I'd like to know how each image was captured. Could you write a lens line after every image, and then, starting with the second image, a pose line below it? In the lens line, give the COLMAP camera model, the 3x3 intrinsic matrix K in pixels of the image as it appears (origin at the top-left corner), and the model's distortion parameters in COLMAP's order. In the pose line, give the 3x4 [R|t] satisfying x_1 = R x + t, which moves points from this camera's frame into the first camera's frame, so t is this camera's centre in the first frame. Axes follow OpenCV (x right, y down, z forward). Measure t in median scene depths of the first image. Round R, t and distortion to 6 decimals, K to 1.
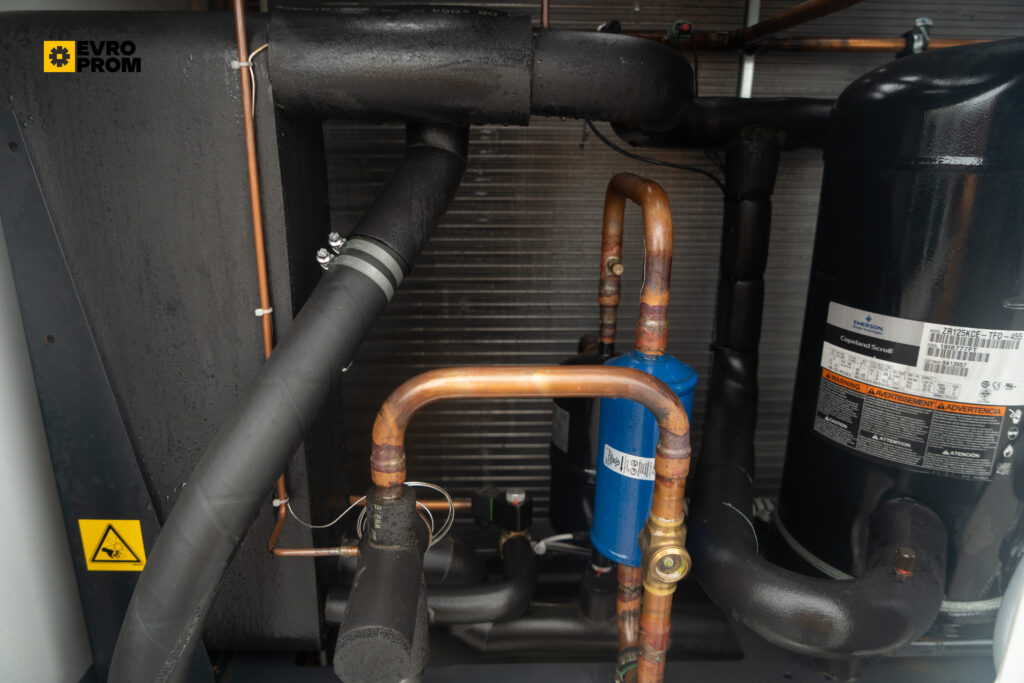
lens RADIAL K [[699.1, 0, 506.3], [0, 699.1, 336.6], [0, 0, 1]] dist [-0.014576, 0.006642]
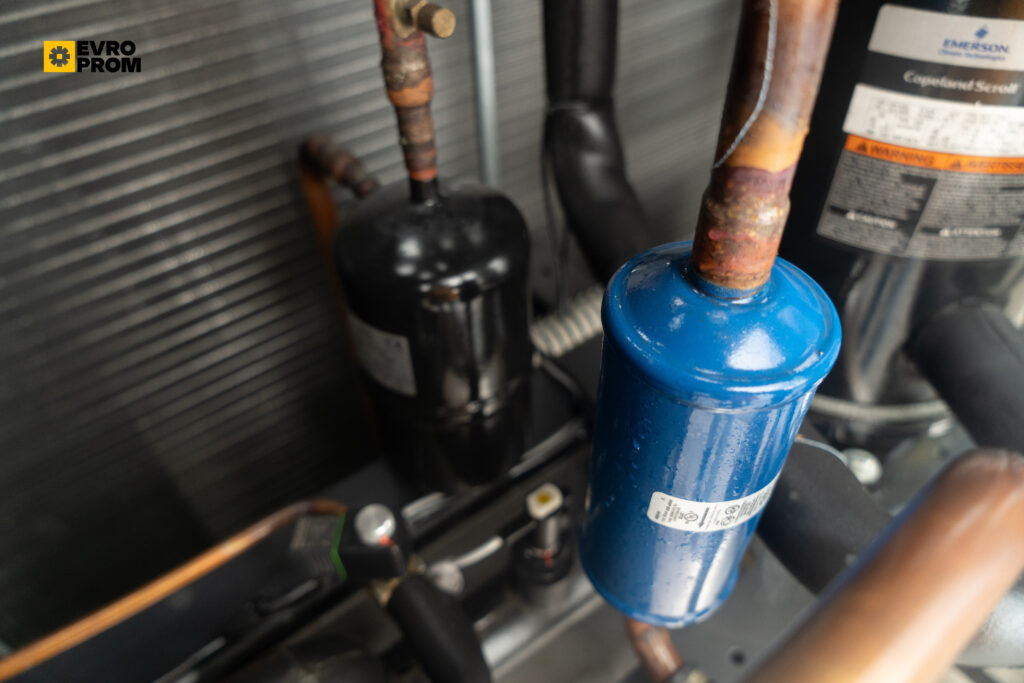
lens RADIAL K [[699.1, 0, 517.3], [0, 699.1, 345.9], [0, 0, 1]] dist [-0.014576, 0.006642]
pose [[0.812181, -0.429227, 0.395128, -0.064668], [0.210514, 0.847265, 0.487674, -0.157283], [-0.544101, -0.312900, 0.778491, 0.735858]]
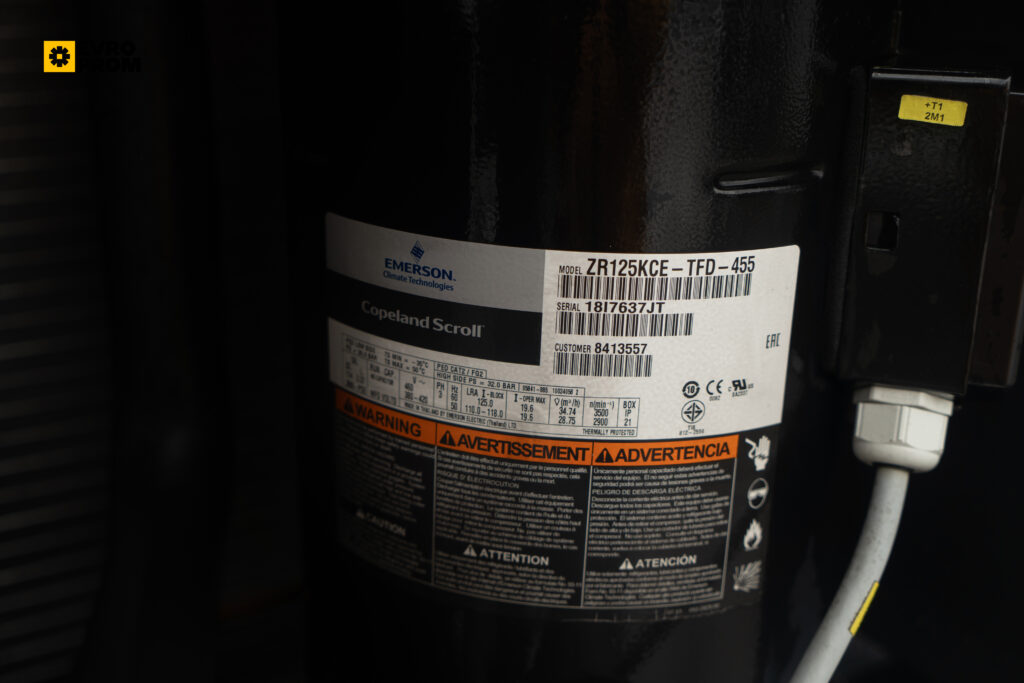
lens RADIAL K [[1258.6, 0, 506.2], [0, 1258.6, 342.2], [0, 0, 1]] dist [0.003435, 0.000000]
pose [[0.891233, -0.122711, 0.436629, 0.267808], [0.104832, 0.992369, 0.064915, -0.016577], [-0.441263, -0.012082, 0.897296, 0.378631]]
